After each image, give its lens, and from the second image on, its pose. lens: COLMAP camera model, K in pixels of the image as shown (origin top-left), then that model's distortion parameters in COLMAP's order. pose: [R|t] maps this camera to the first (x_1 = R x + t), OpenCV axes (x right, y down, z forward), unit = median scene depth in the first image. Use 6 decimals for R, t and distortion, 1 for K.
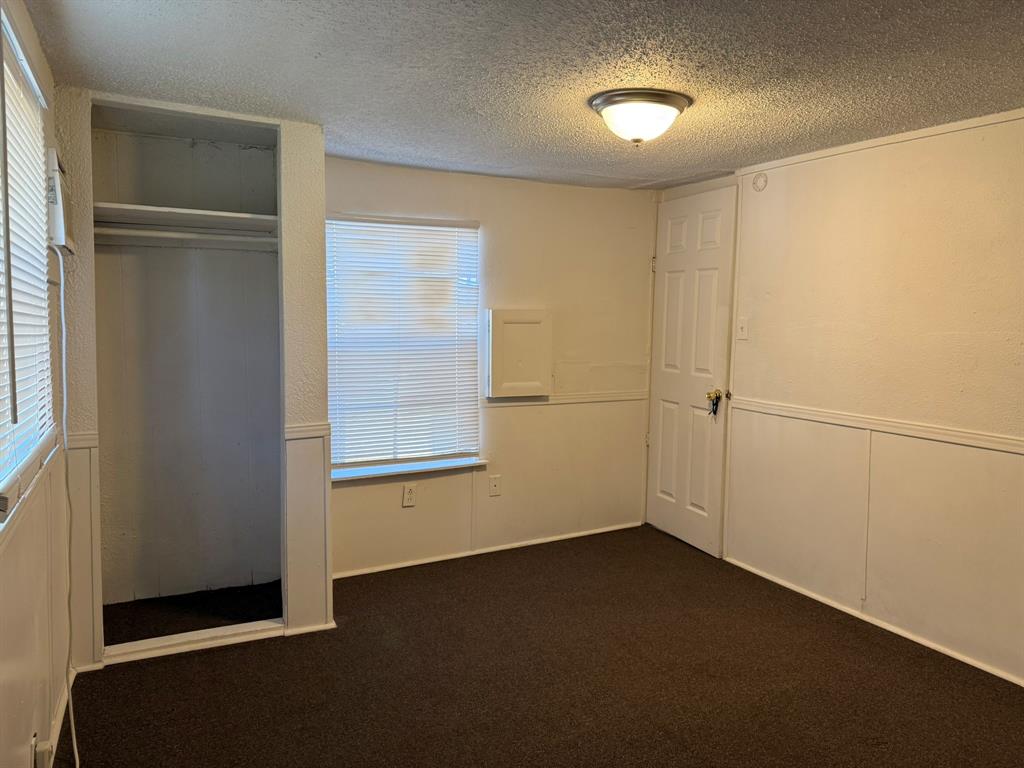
lens RADIAL K [[720.8, 0, 507.6], [0, 720.8, 377.7], [0, 0, 1]] dist [0.089944, -0.120845]
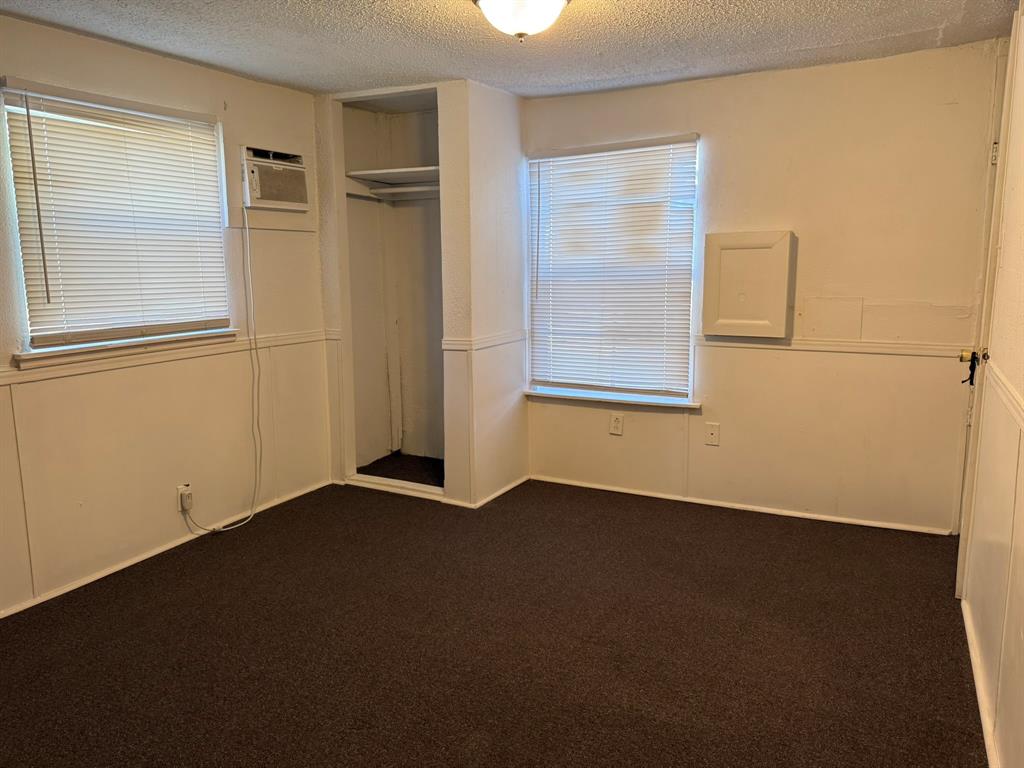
lens RADIAL K [[723.5, 0, 512.0], [0, 723.5, 384.0], [0, 0, 1]] dist [0.139869, -0.158559]
pose [[0.571520, 0.125007, -0.811011, 0.600817], [-0.049688, 0.991787, 0.117856, -0.006997], [0.819083, -0.027060, 0.573037, 0.290927]]
